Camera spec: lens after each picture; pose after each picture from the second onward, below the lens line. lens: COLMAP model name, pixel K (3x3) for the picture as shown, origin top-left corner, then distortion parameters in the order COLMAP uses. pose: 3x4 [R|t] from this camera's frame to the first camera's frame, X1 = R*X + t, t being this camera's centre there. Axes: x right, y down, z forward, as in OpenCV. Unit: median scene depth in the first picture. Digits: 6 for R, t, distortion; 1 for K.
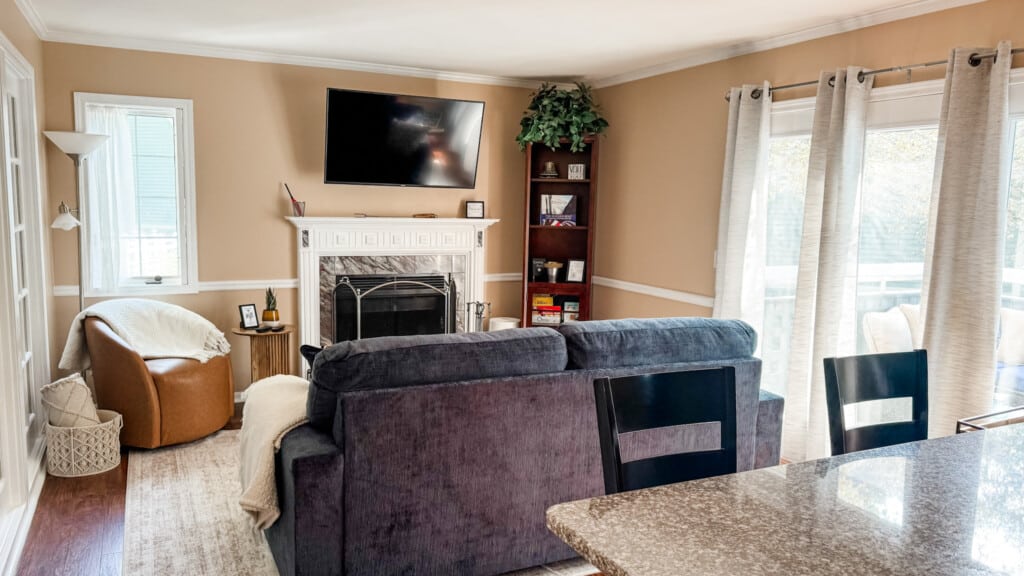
lens RADIAL K [[746.5, 0, 512.0], [0, 746.5, 288.0], [0, 0, 1]] dist [0.141369, -0.249341]
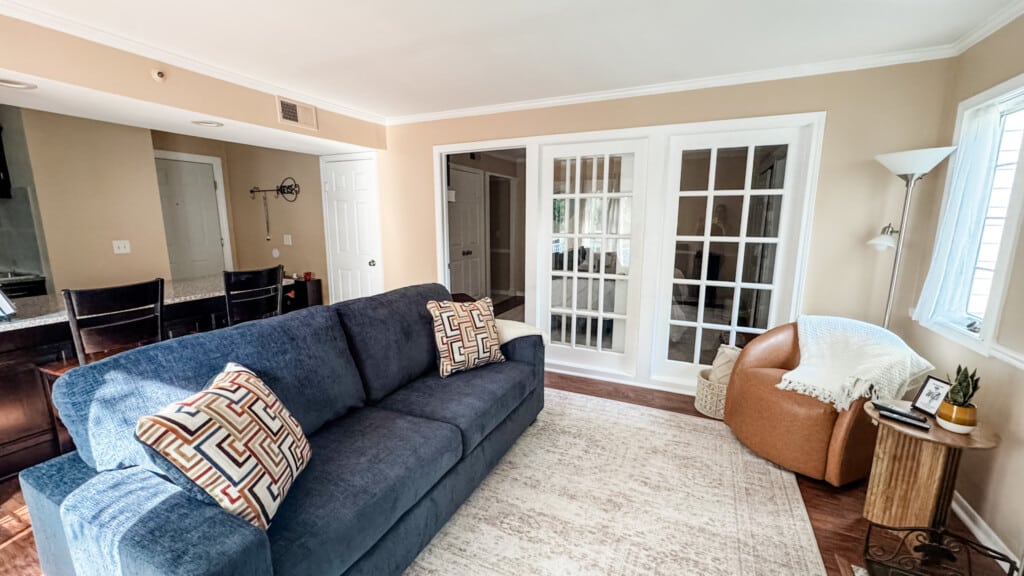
lens RADIAL K [[407.8, 0, 512.0], [0, 407.8, 288.0], [0, 0, 1]] dist [-0.000186, 0.000201]
pose [[-0.783465, 0.074758, -0.616923, 0.136407], [-0.099814, 0.964711, 0.243661, -0.093537], [0.613368, 0.252478, -0.748355, 0.930003]]
